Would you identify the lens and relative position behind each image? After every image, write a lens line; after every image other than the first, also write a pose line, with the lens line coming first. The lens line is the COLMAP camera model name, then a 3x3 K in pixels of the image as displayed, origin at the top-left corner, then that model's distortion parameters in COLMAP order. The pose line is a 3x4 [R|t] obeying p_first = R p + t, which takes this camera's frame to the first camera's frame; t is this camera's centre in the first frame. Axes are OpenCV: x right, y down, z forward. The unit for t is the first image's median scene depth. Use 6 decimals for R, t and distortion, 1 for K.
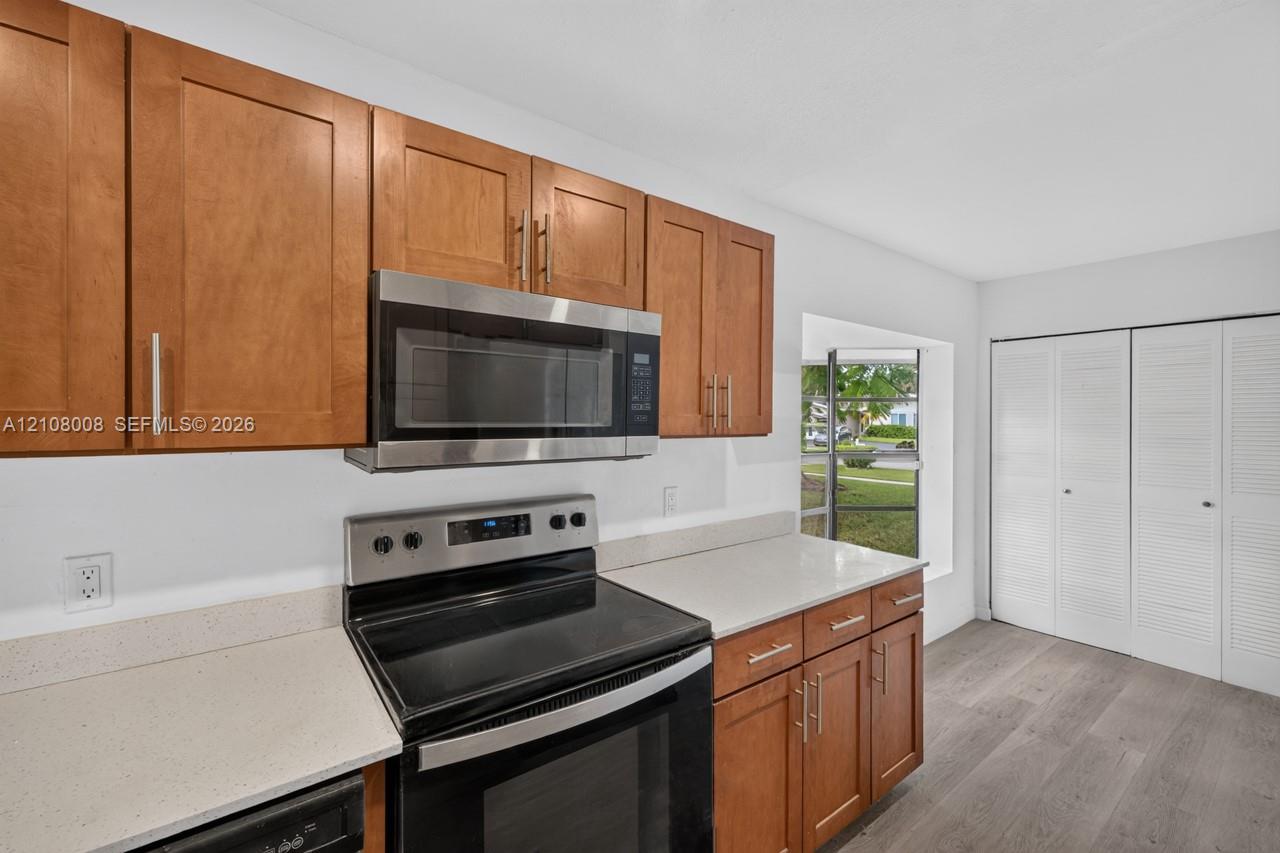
lens RADIAL K [[538.7, 0, 659.1], [0, 538.7, 422.0], [0, 0, 1]] dist [0.009792, -0.000244]
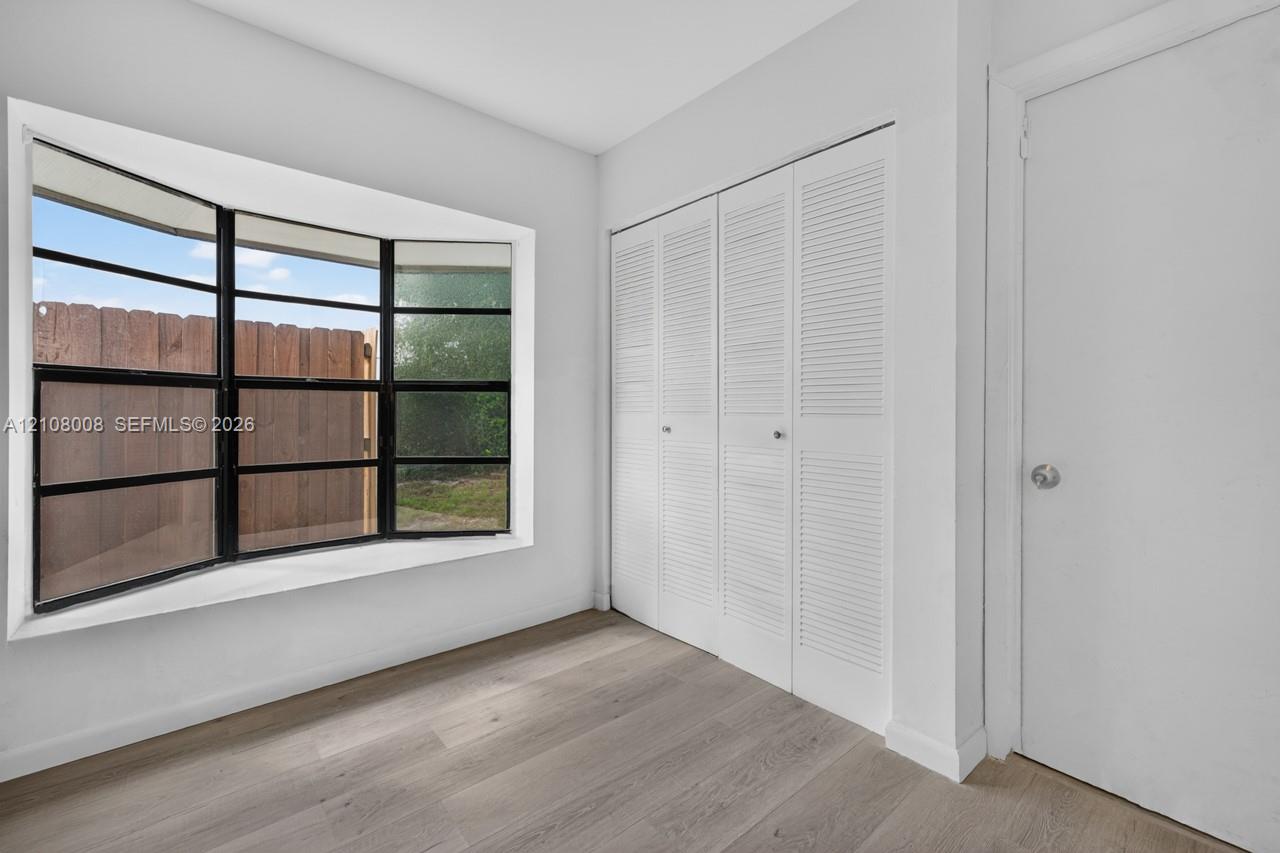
lens RADIAL K [[545.2, 0, 634.6], [0, 545.2, 412.1], [0, 0, 1]] dist [0.002938, 0.000876]
pose [[0.999246, -0.003161, 0.038702, 0.624703], [0.003123, 0.999995, 0.001046, 0.094802], [-0.038705, -0.000924, 0.999250, 0.254098]]
